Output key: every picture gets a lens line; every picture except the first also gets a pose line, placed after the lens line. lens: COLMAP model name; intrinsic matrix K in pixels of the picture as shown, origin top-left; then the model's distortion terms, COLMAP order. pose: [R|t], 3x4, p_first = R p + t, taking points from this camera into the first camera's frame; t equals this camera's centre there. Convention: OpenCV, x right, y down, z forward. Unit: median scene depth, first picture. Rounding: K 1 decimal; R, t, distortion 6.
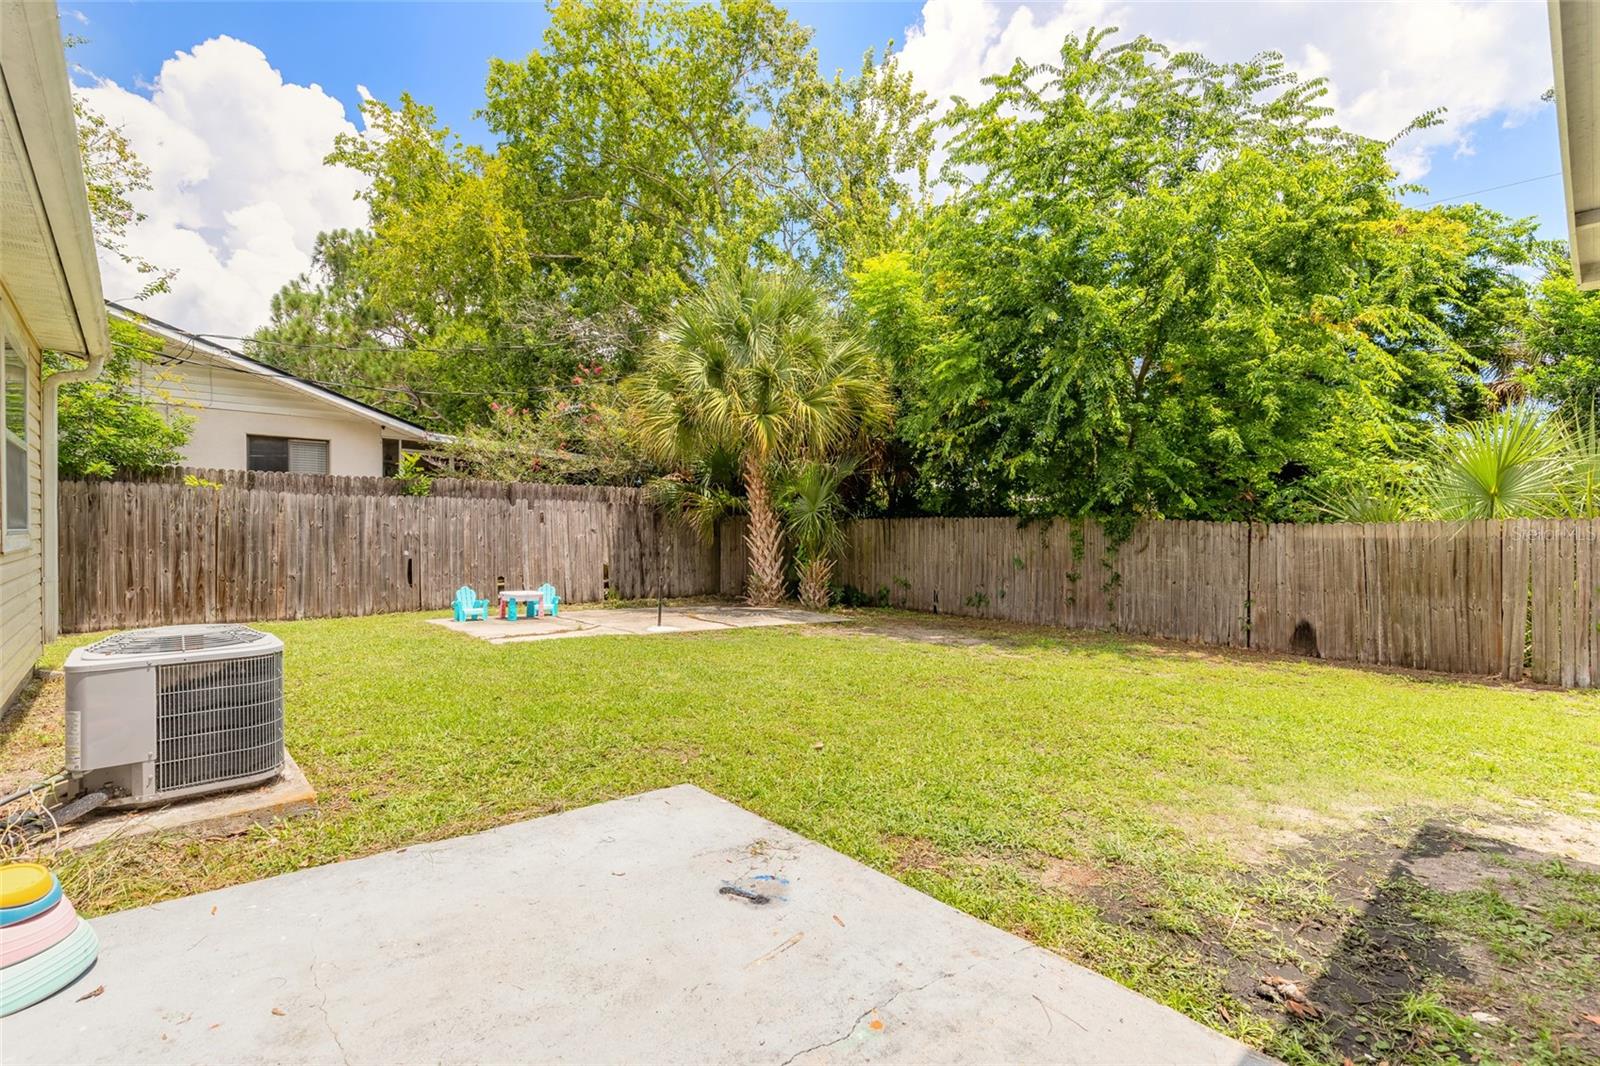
lens RADIAL K [[722.0, 0, 794.6], [0, 722.0, 539.5], [0, 0, 1]] dist [0.009490, -0.000826]
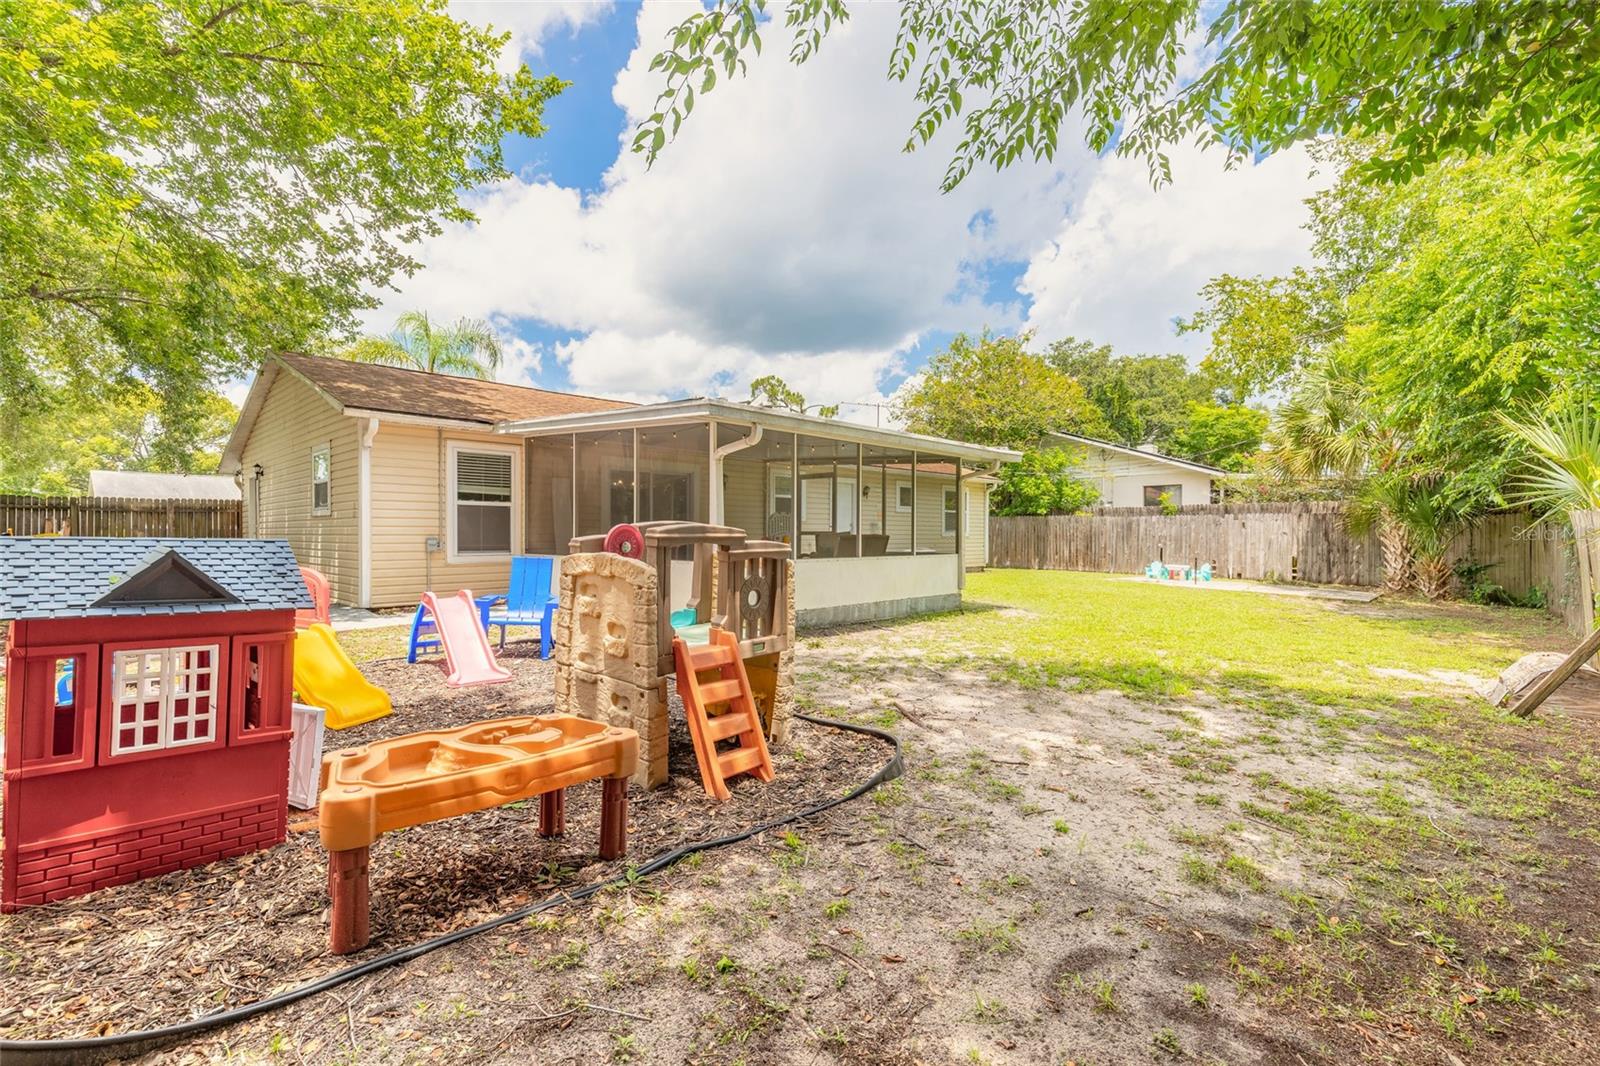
lens RADIAL K [[722.0, 0, 794.6], [0, 722.0, 539.5], [0, 0, 1]] dist [0.009490, -0.000826]
pose [[0.065019, 0.001111, -0.997883, 1.433511], [-0.016403, 0.999865, 0.000044, 0.021278], [0.997749, 0.016365, 0.065029, -0.113154]]
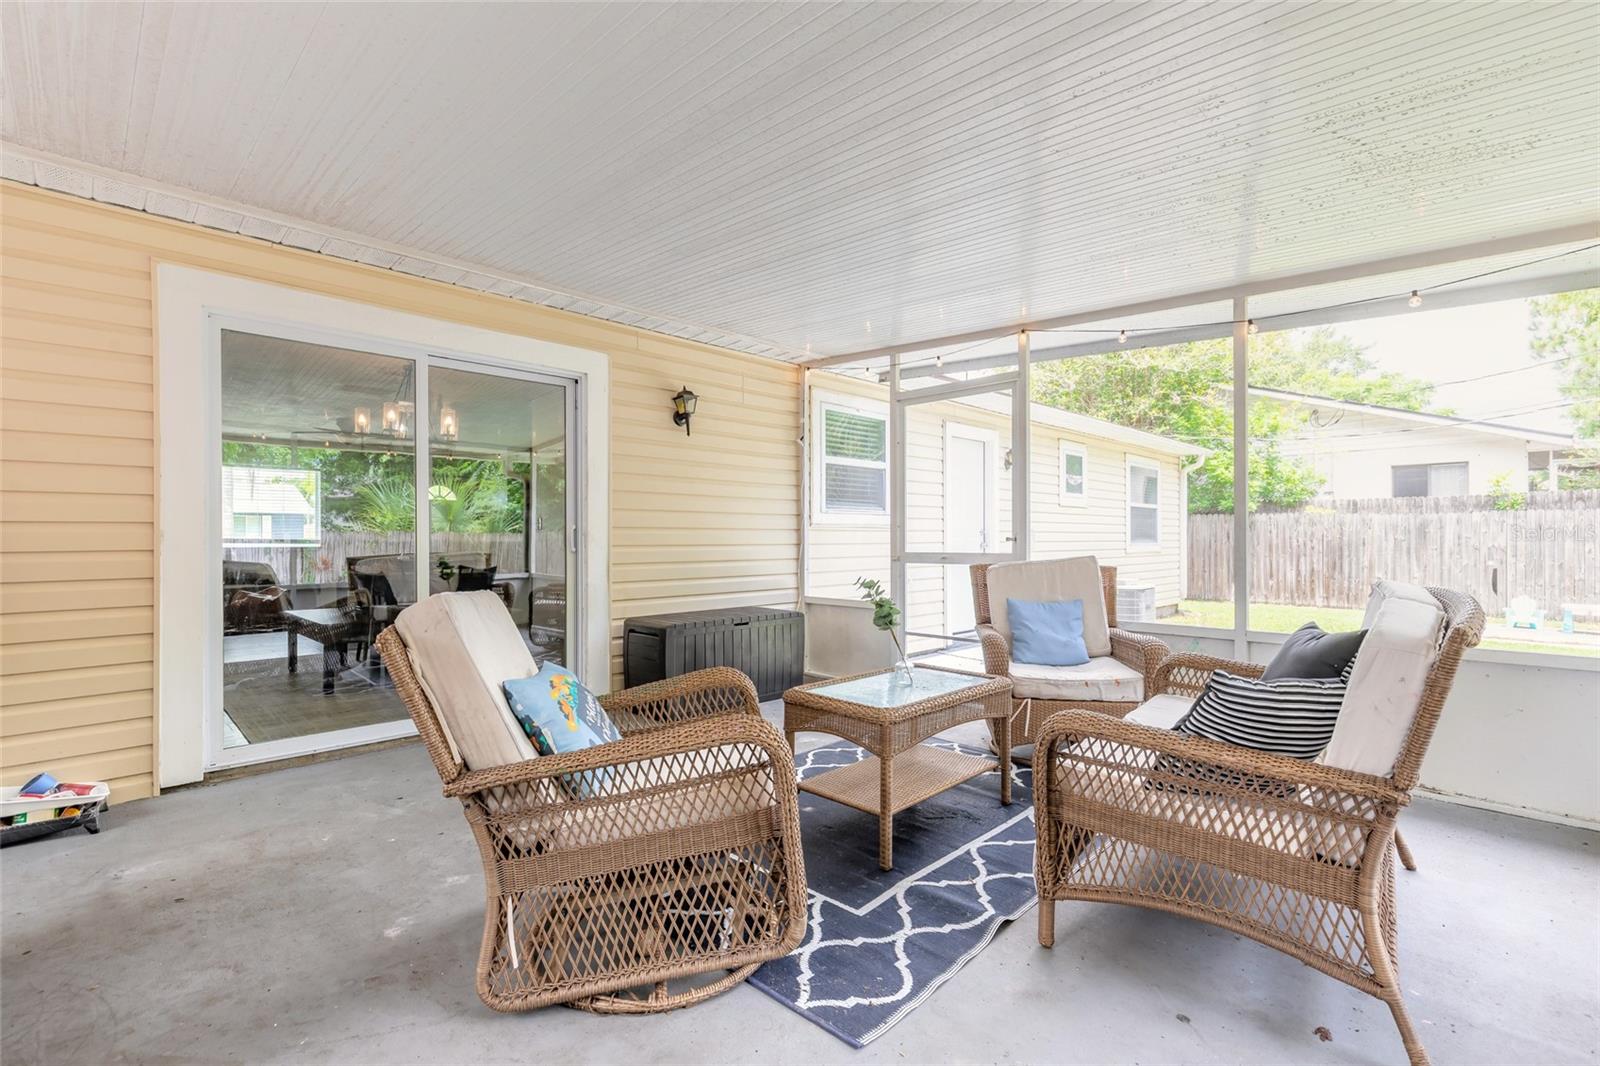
lens RADIAL K [[722.0, 0, 794.6], [0, 722.0, 539.5], [0, 0, 1]] dist [0.009490, -0.000826]
pose [[0.047904, -0.006272, -0.998832, 0.544308], [-0.009696, 0.999930, -0.006744, 0.000723], [0.998805, 0.010008, 0.047840, -0.109268]]
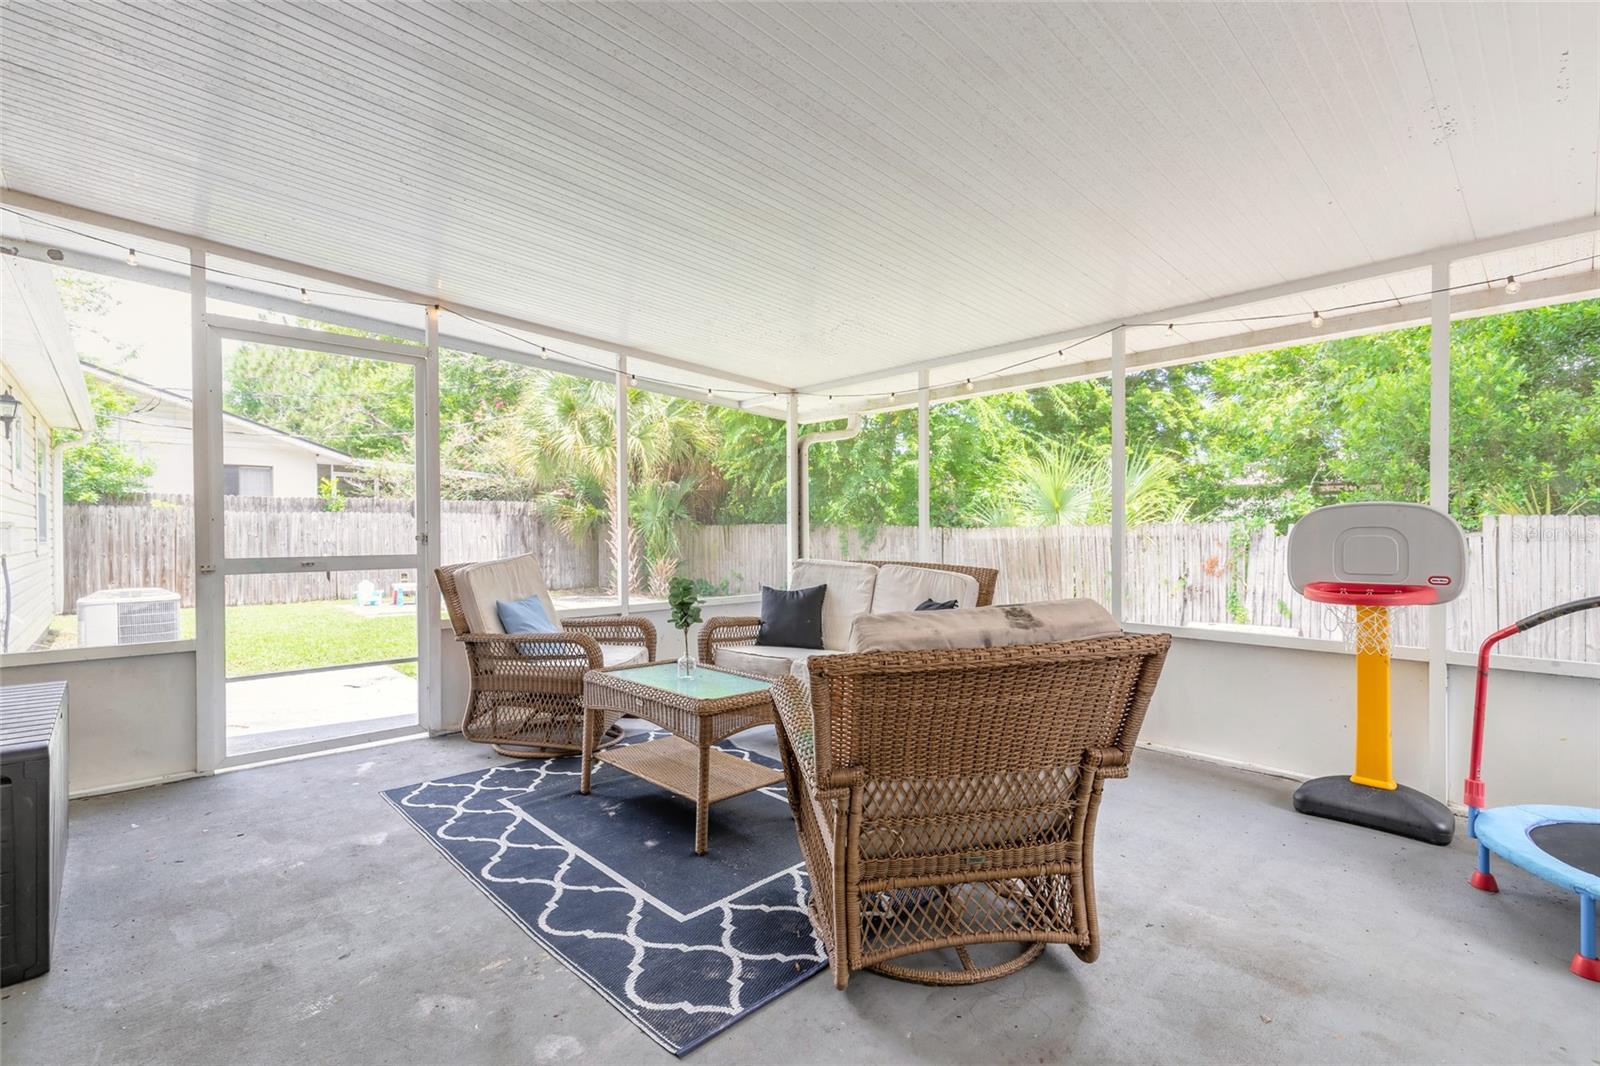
lens RADIAL K [[722.0, 0, 794.6], [0, 722.0, 539.5], [0, 0, 1]] dist [0.009490, -0.000826]
pose [[0.999914, -0.008272, 0.010199, 0.316319], [0.008293, 0.999964, -0.001988, -0.000712], [-0.010182, 0.002072, 0.999946, -0.337041]]
